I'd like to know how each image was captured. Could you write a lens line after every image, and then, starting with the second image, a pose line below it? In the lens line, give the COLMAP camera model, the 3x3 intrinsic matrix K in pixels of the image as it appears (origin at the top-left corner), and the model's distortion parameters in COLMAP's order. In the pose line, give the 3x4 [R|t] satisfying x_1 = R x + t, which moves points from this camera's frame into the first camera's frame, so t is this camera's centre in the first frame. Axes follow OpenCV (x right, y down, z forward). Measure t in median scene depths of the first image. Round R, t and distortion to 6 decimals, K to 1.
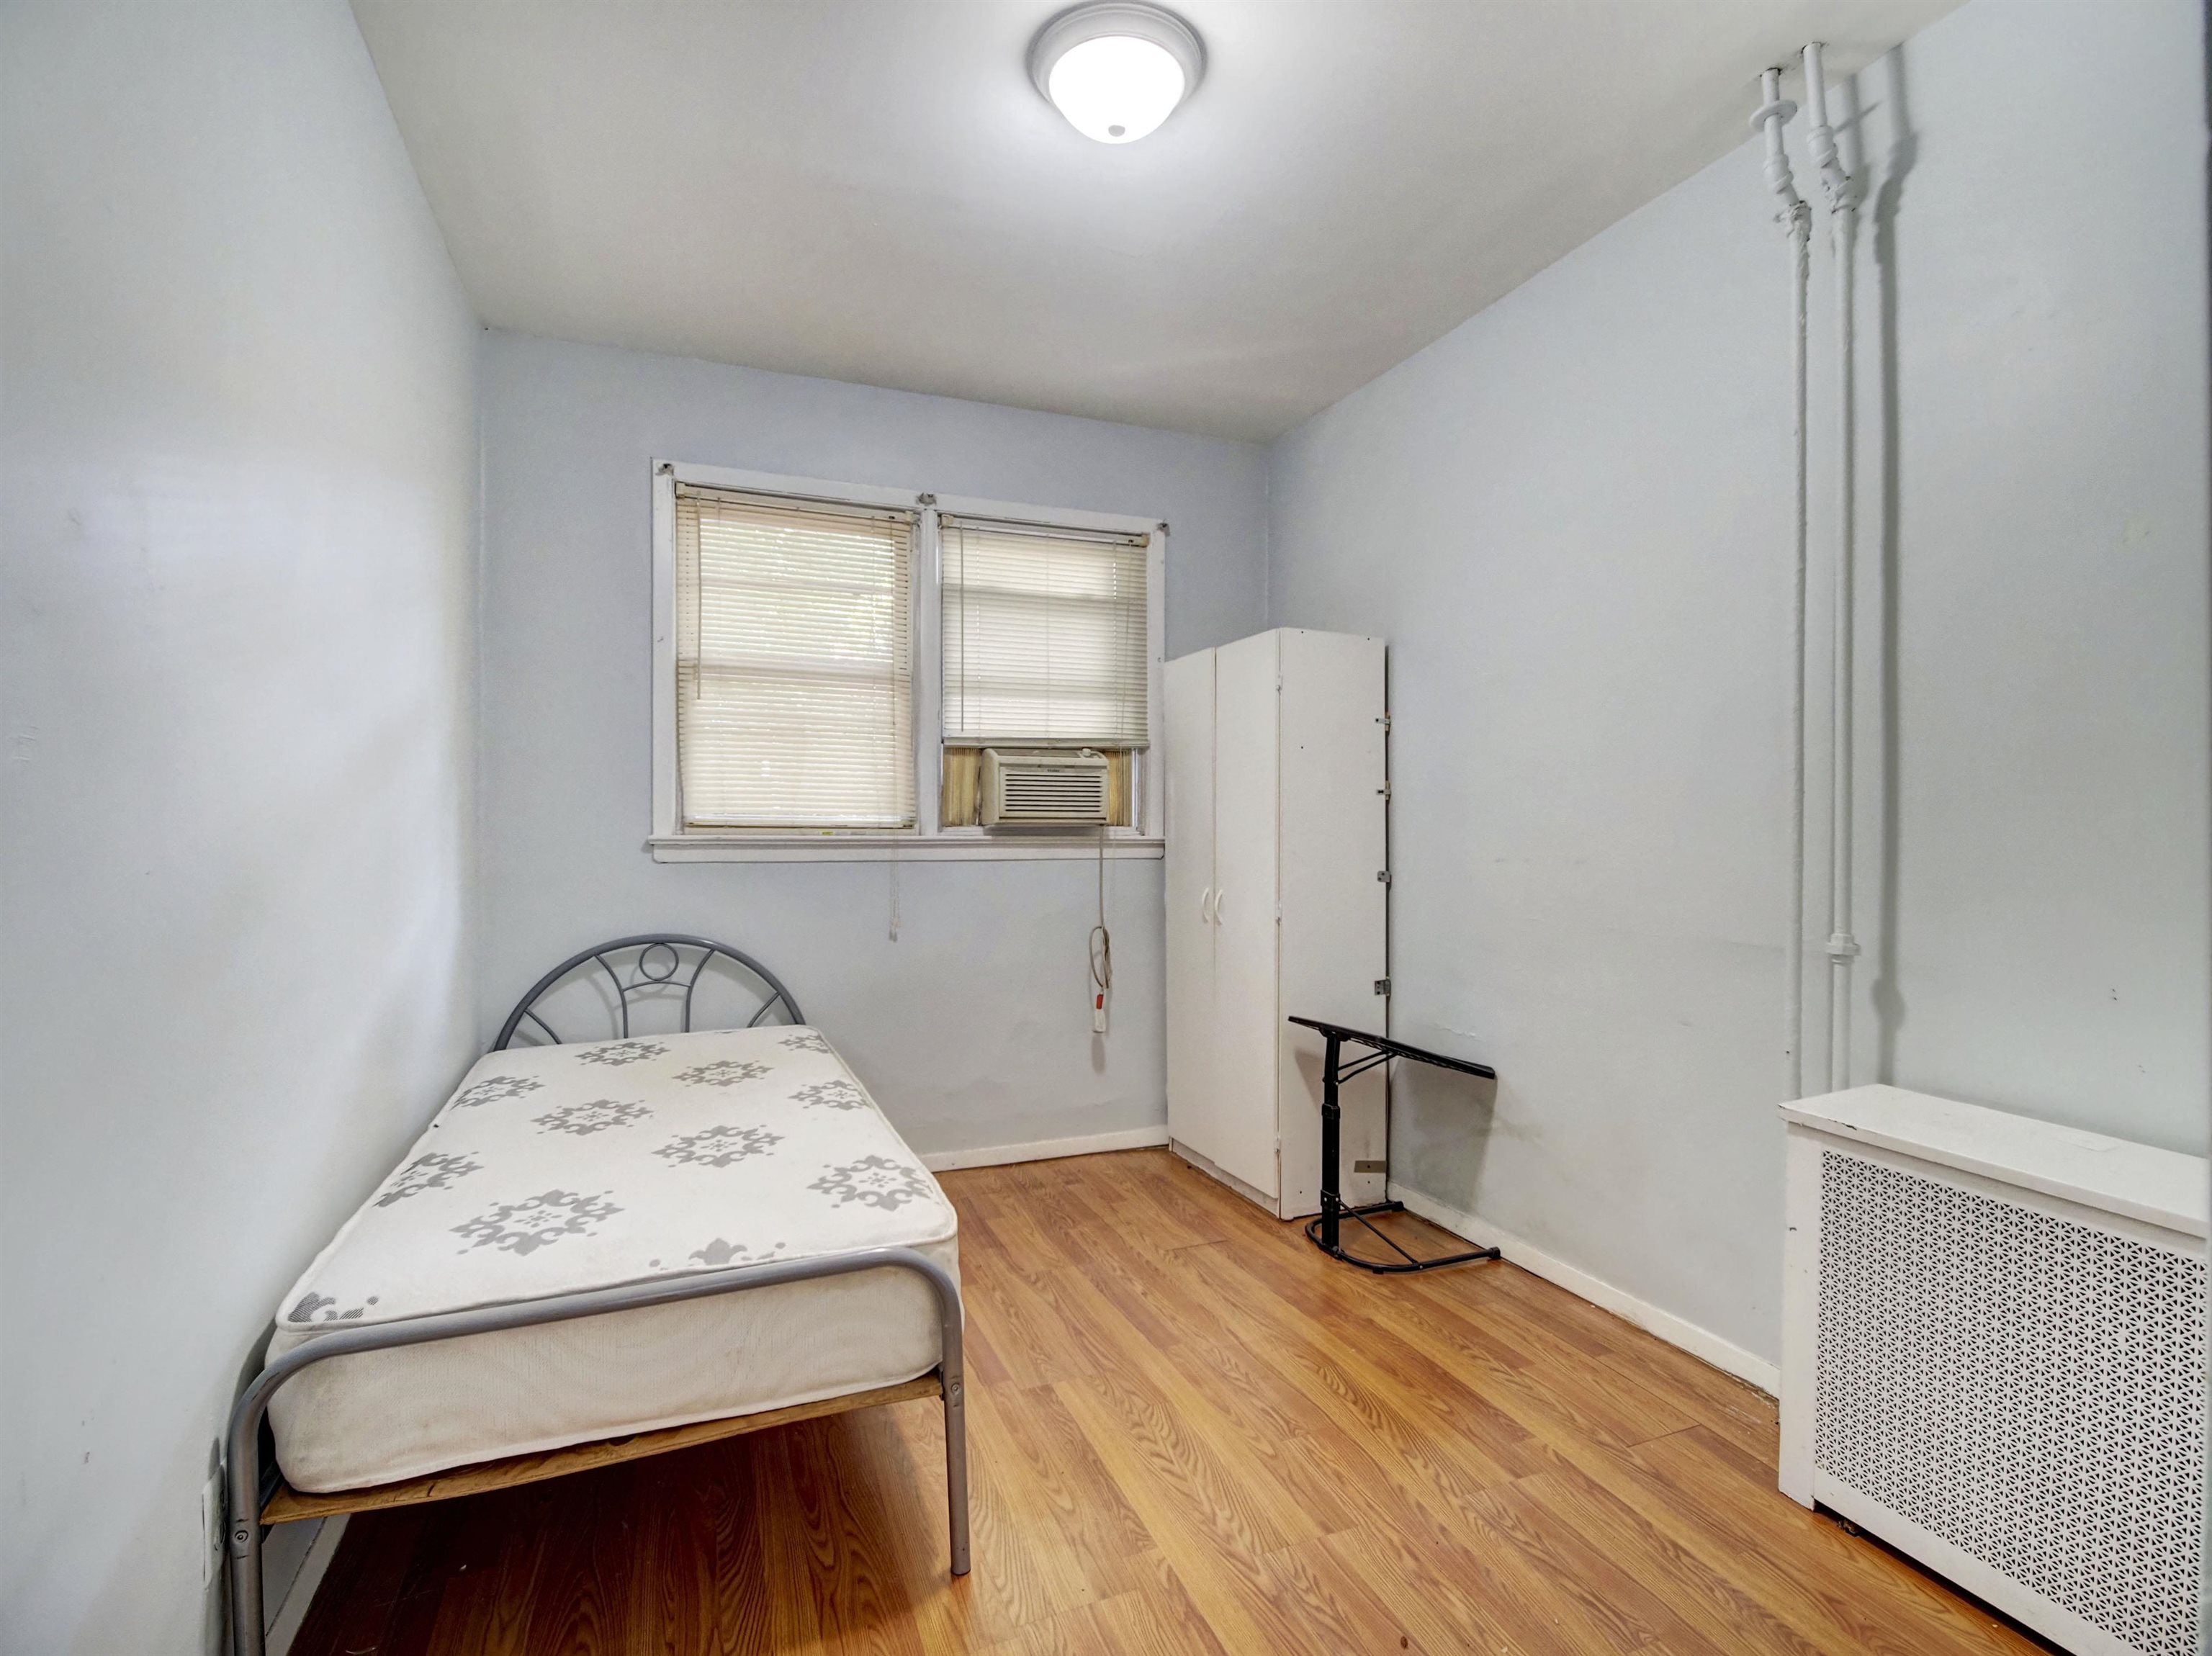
lens RADIAL K [[1058.1, 0, 1107.4], [0, 1058.1, 830.3], [0, 0, 1]] dist [-0.005134, -0.002099]
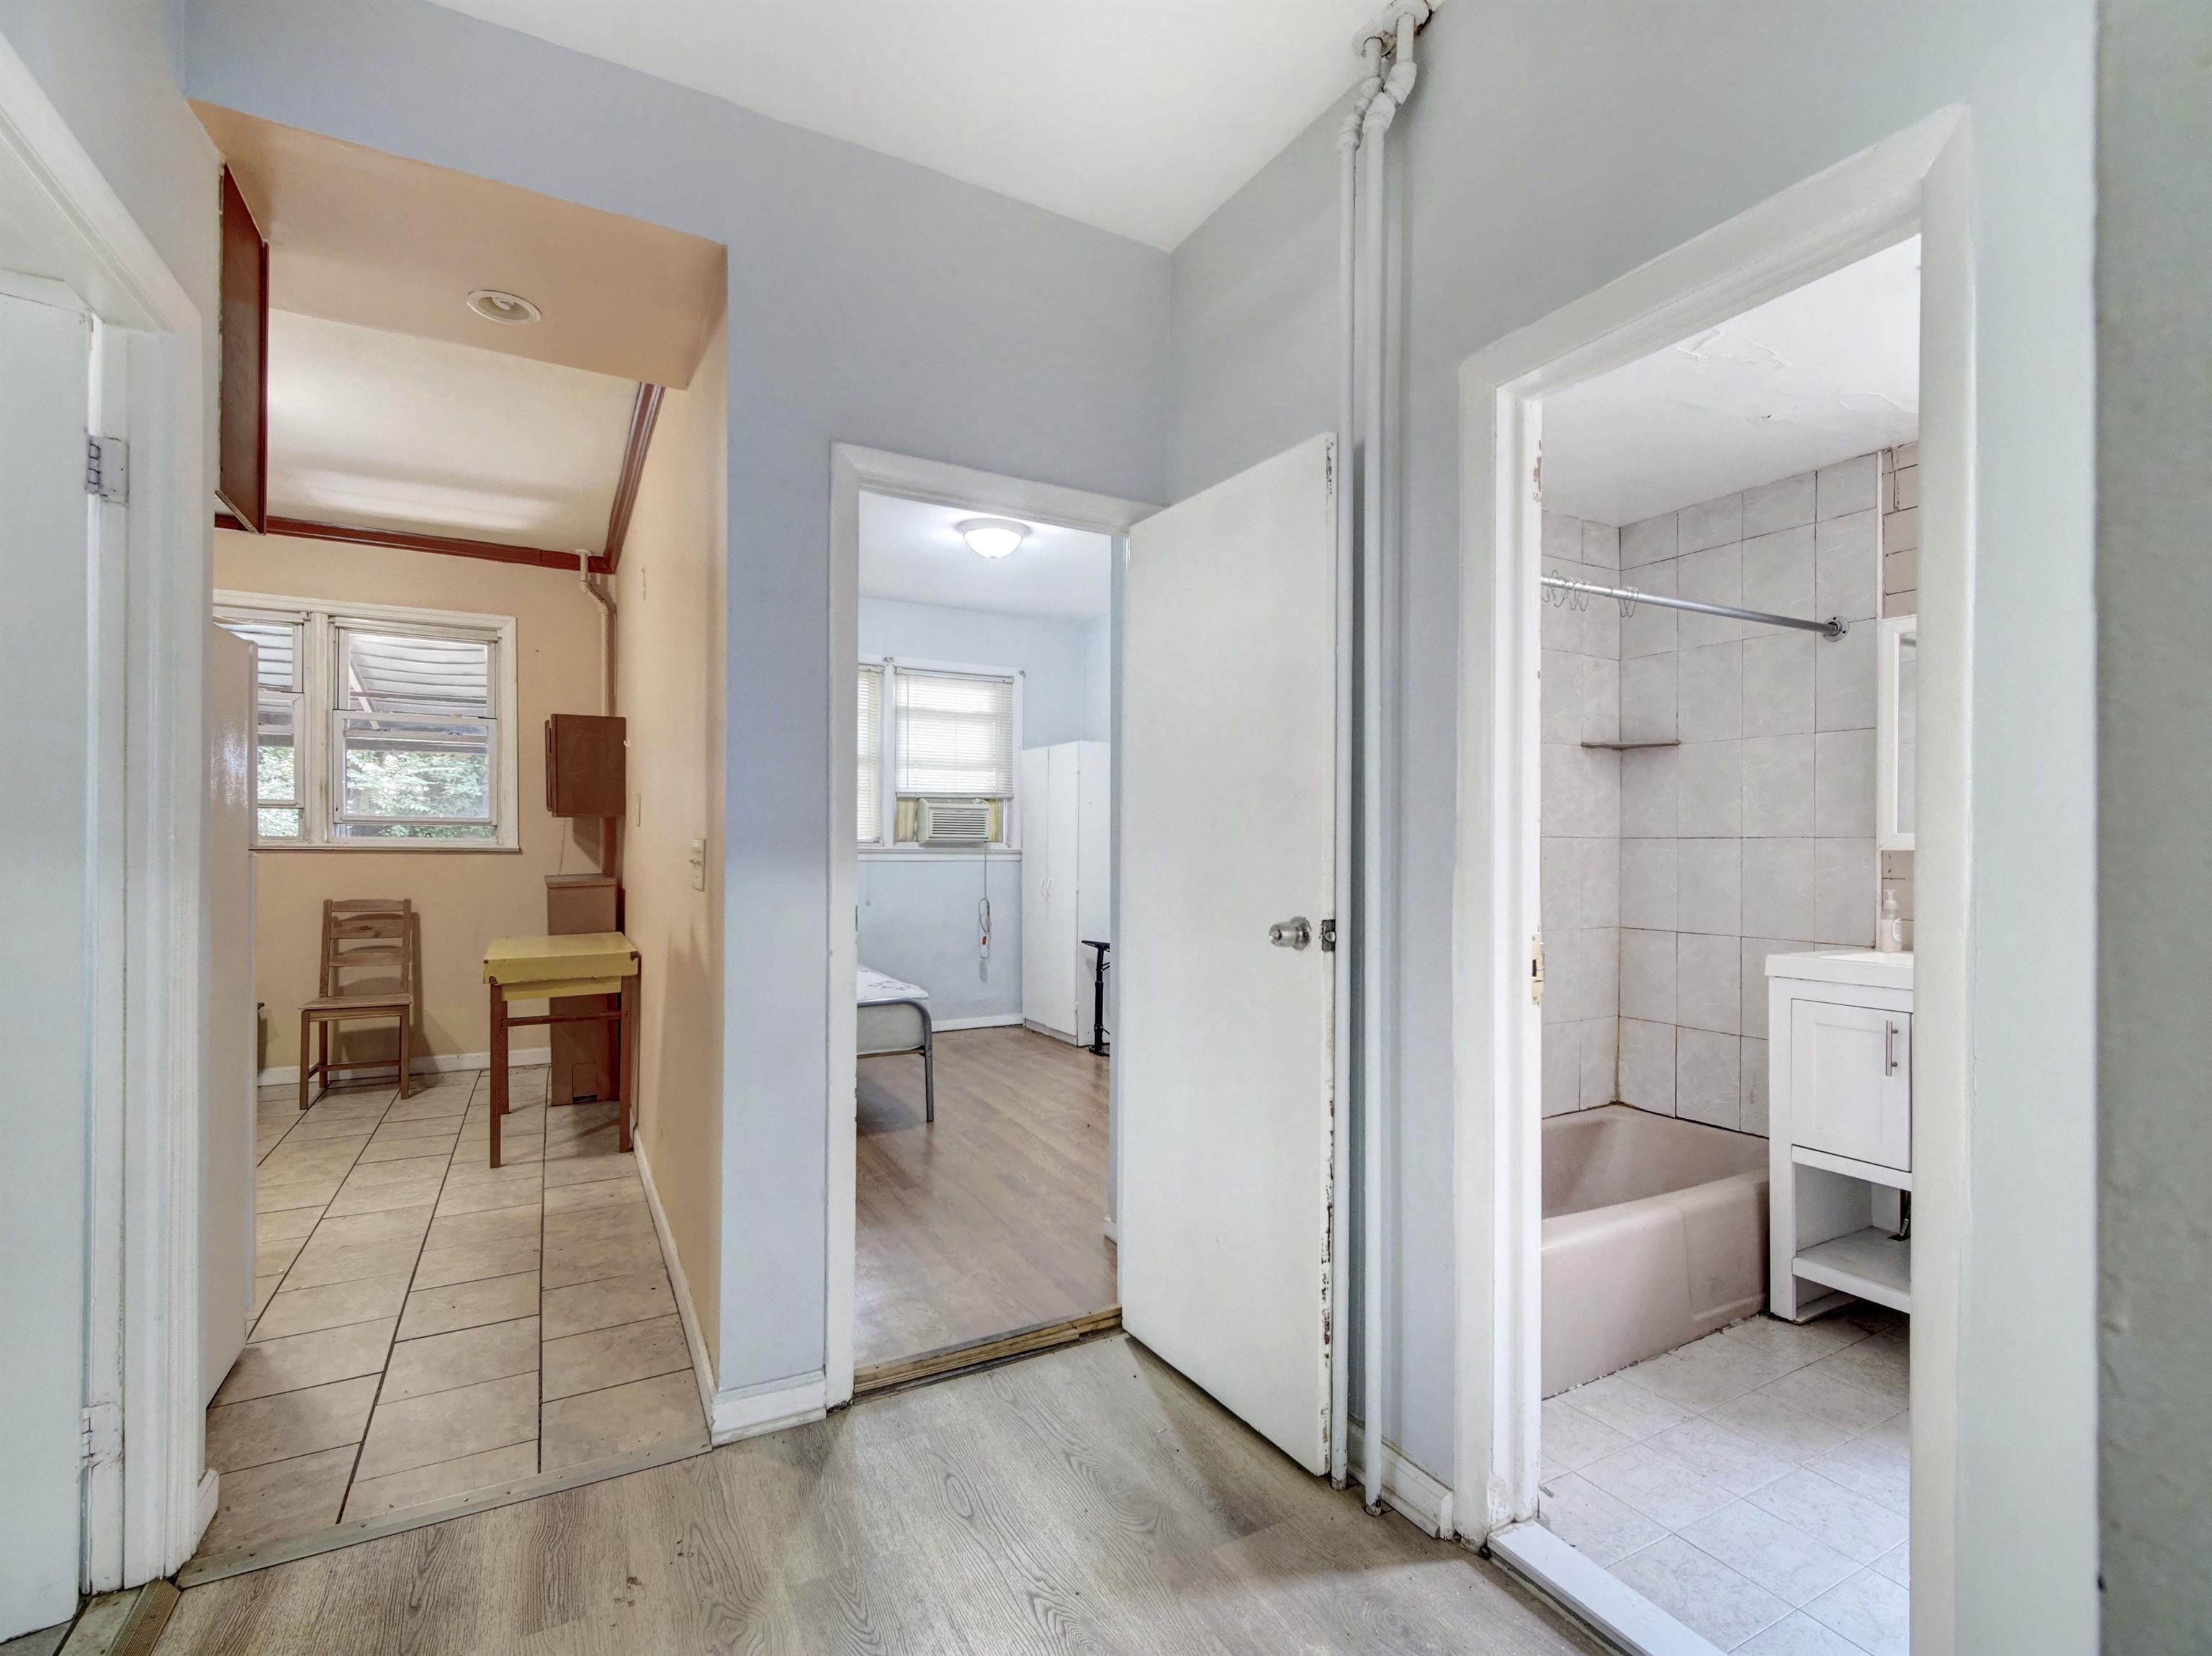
lens RADIAL K [[1028.4, 0, 1107.9], [0, 1028.4, 848.3], [0, 0, 1]] dist [0.006713, 0.000226]
pose [[0.993968, 0.006473, 0.109478, 0.009195], [-0.006706, 0.999976, 0.001760, 0.001216], [-0.109464, -0.002484, 0.993988, -0.749576]]
